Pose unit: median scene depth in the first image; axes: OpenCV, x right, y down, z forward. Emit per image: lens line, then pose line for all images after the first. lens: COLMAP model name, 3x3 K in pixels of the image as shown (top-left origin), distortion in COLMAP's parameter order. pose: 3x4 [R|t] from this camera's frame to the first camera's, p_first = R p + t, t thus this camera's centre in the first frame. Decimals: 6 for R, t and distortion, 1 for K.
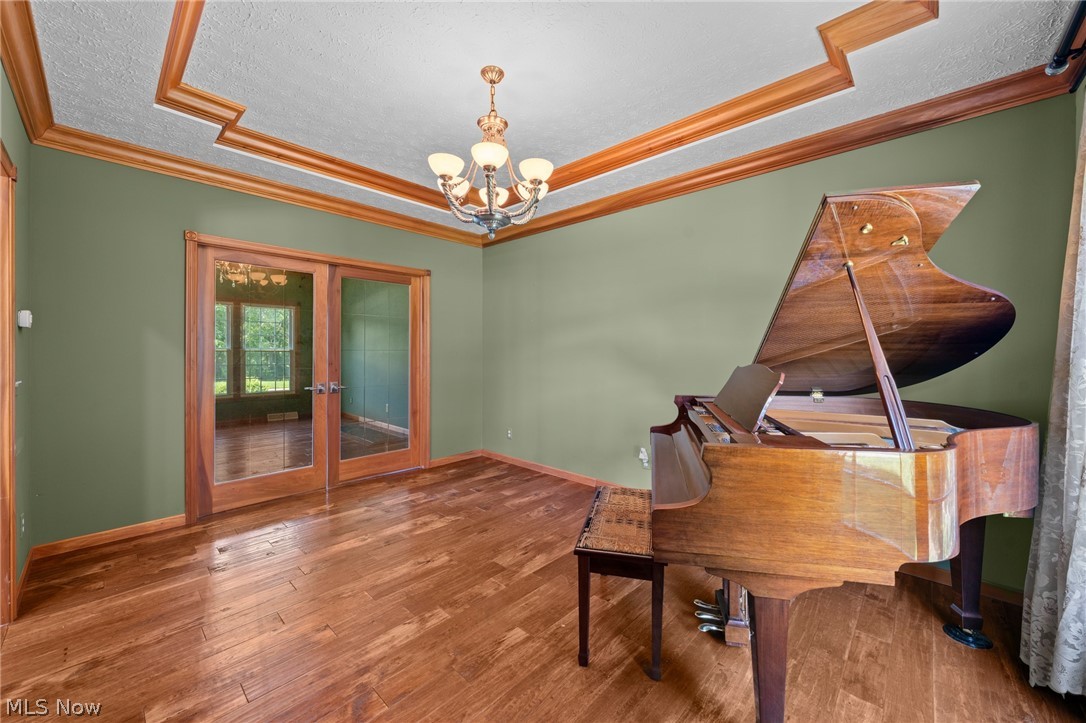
lens RADIAL K [[417.5, 0, 546.1], [0, 417.5, 363.0], [0, 0, 1]] dist [-0.001577, -0.000162]
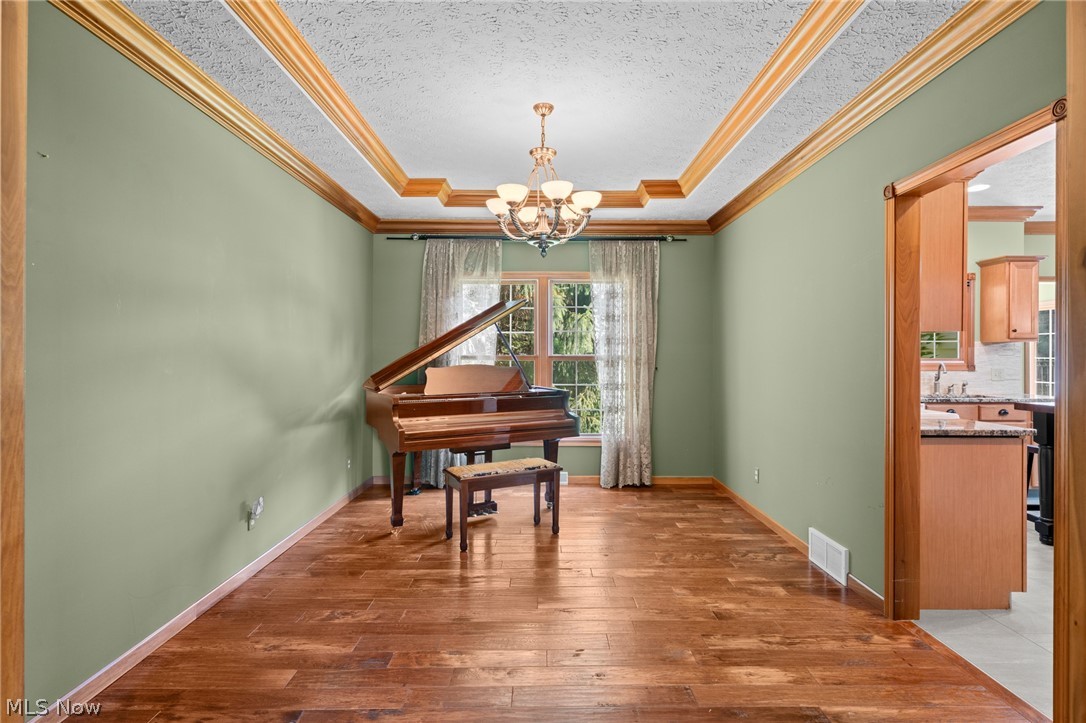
lens RADIAL K [[542.3, 0, 544.7], [0, 542.3, 354.6], [0, 0, 1]] dist [-0.000351, -0.000259]
pose [[-0.686515, -0.000095, 0.727116, -0.795780], [0.021683, 0.999553, 0.020603, -0.049167], [-0.726792, 0.029910, -0.686206, 1.324746]]
